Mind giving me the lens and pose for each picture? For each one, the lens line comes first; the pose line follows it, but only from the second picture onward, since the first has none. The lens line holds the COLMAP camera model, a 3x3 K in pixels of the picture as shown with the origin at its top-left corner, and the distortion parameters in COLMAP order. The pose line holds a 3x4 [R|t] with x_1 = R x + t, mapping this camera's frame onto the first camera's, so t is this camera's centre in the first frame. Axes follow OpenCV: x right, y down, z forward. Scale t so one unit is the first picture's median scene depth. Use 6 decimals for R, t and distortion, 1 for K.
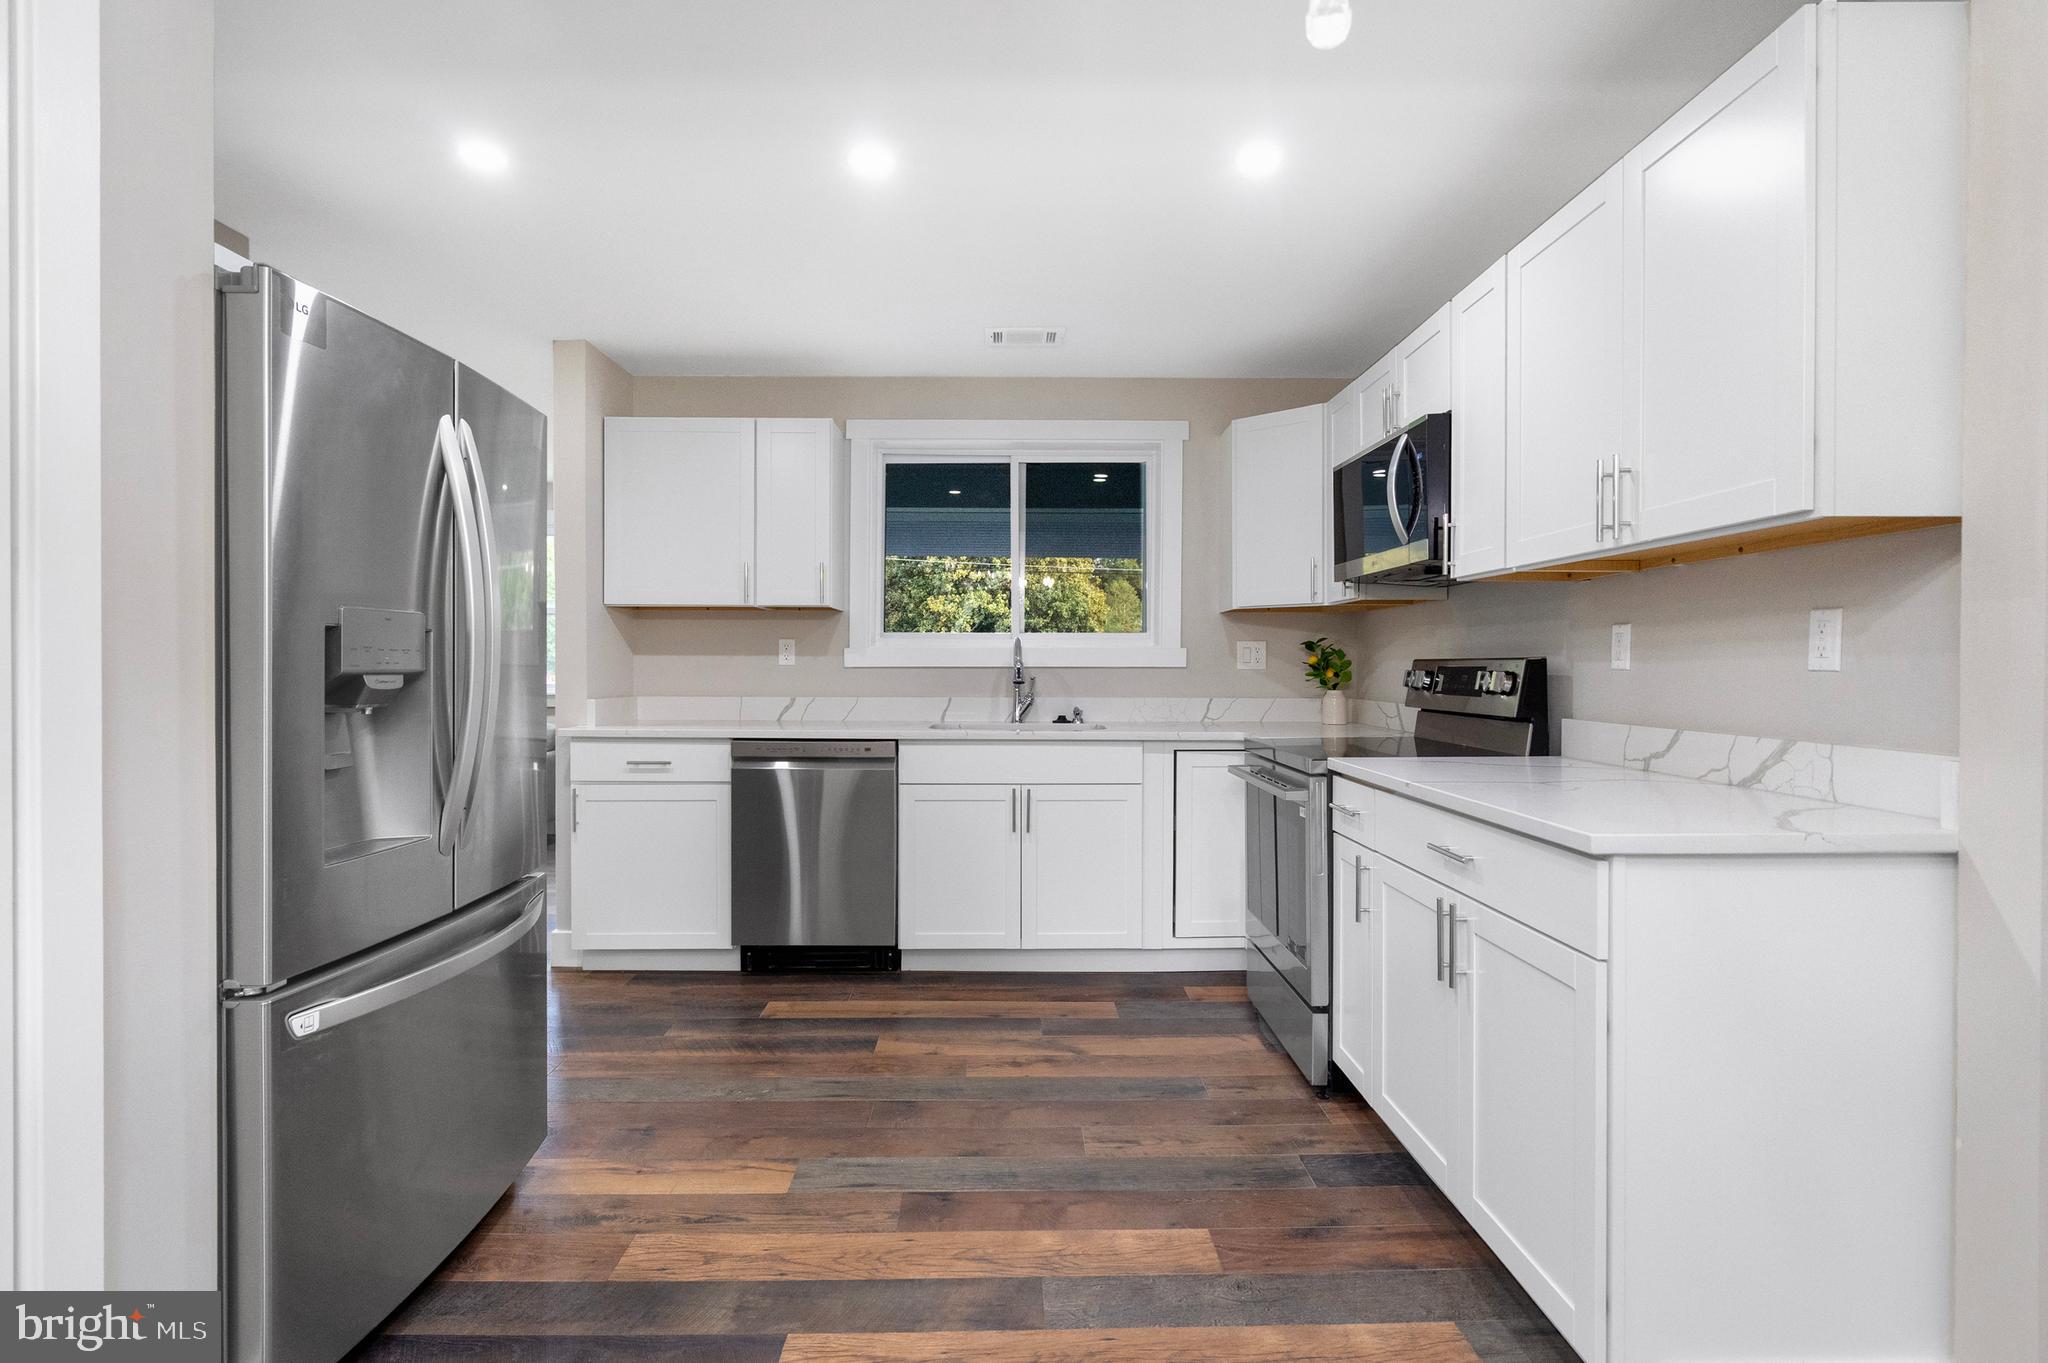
lens RADIAL K [[1001.6, 0, 1015.2], [0, 1001.6, 671.8], [0, 0, 1]] dist [0.000284, 0.000229]
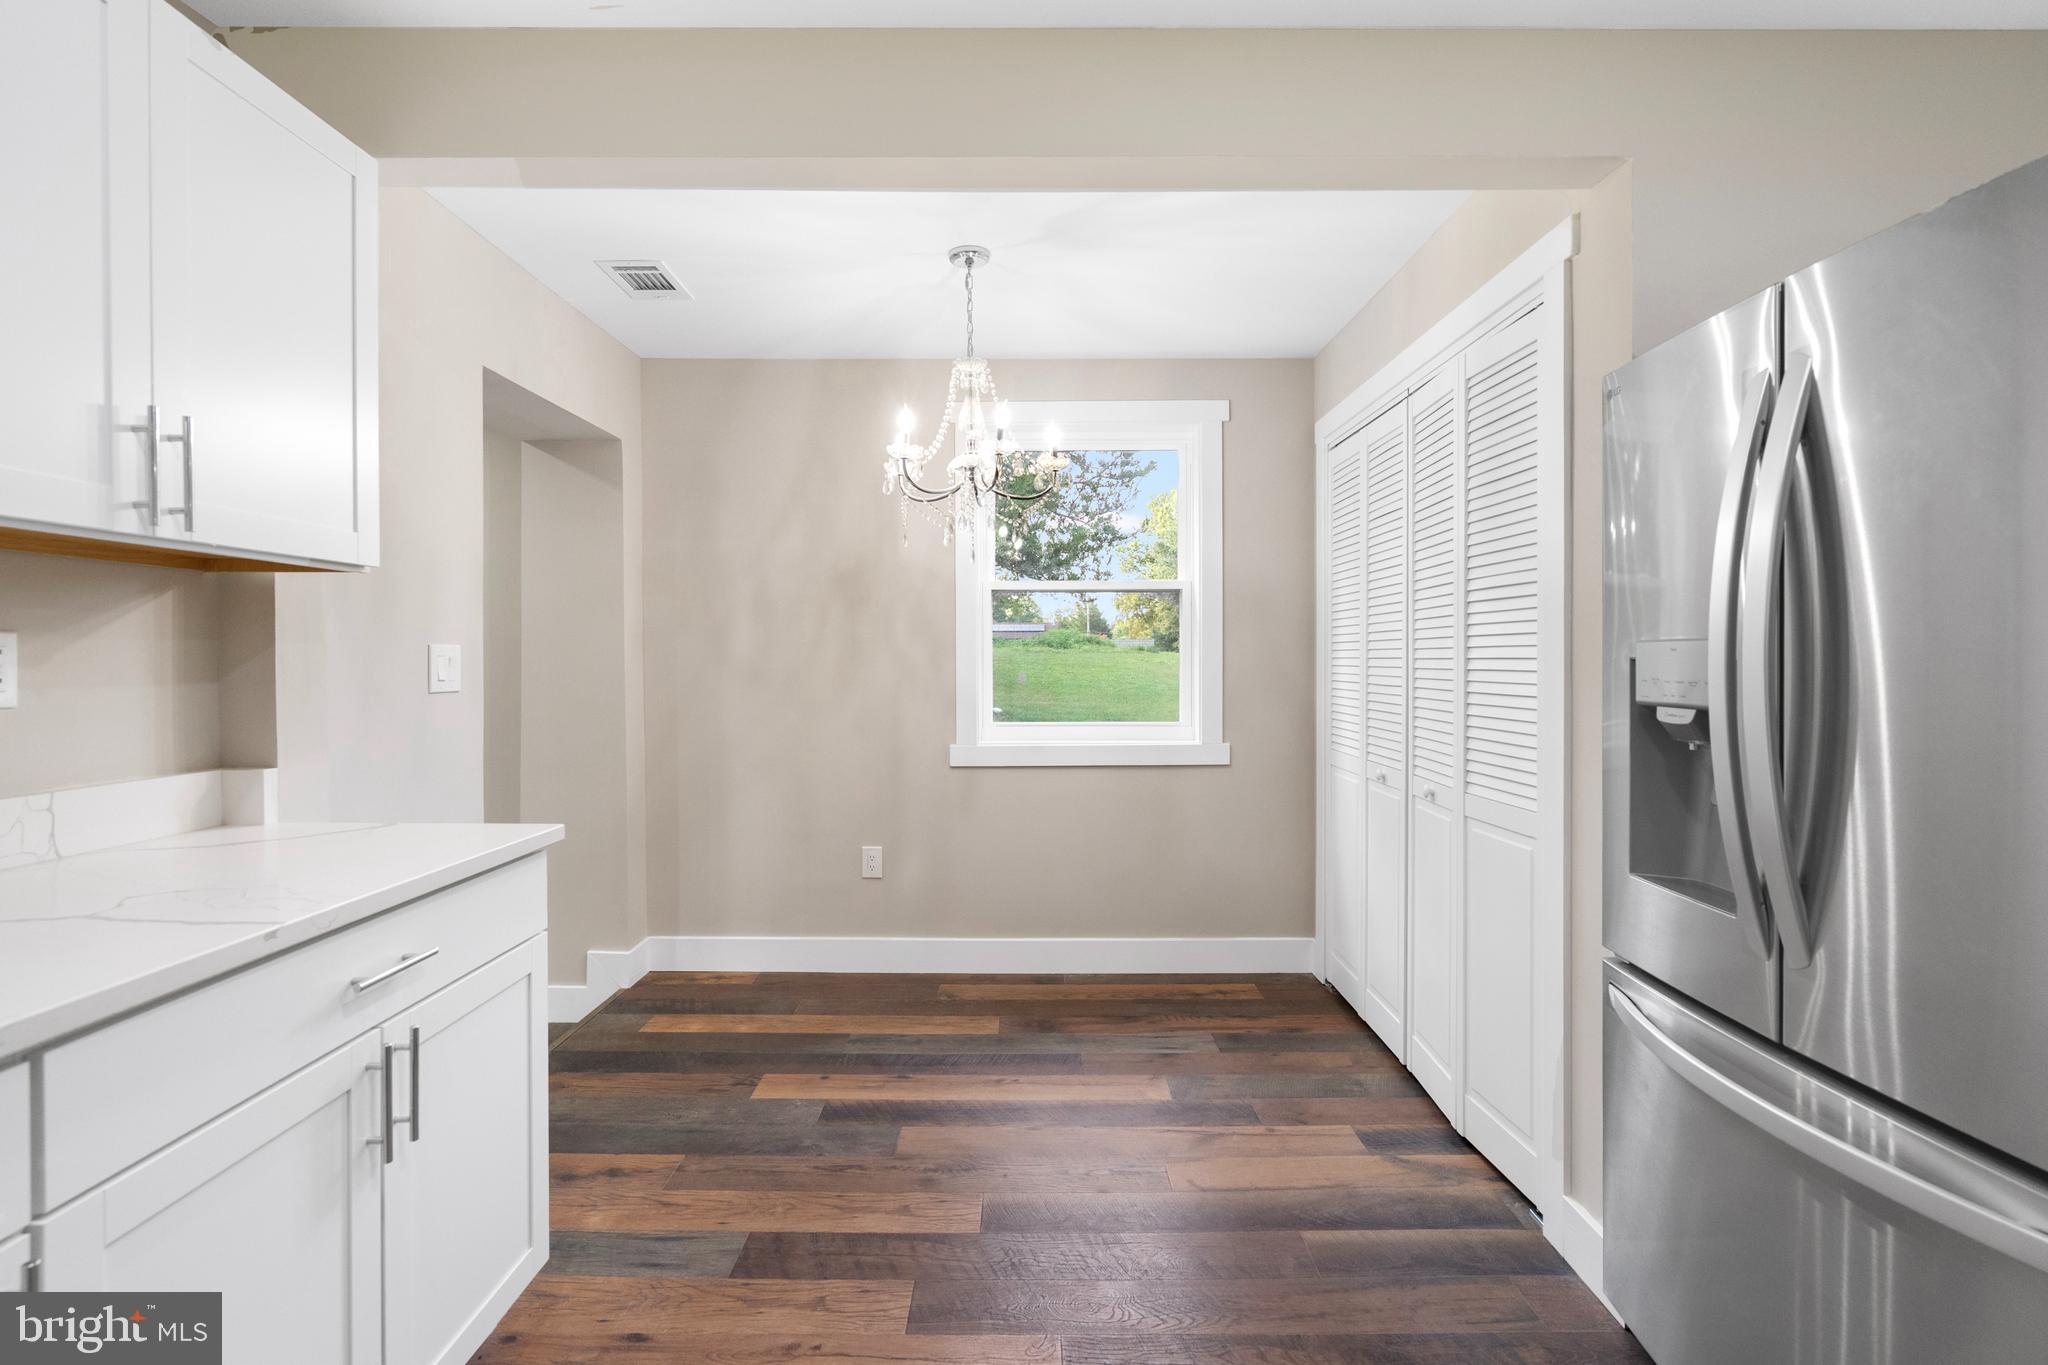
lens RADIAL K [[944.3, 0, 1021.7], [0, 944.3, 665.1], [0, 0, 1]] dist [-0.001043, 0.000058]
pose [[-0.999796, 0.000284, 0.020193, -0.014391], [0.000589, 0.999886, 0.015065, -0.024355], [-0.020187, 0.015074, -0.999683, 0.900606]]
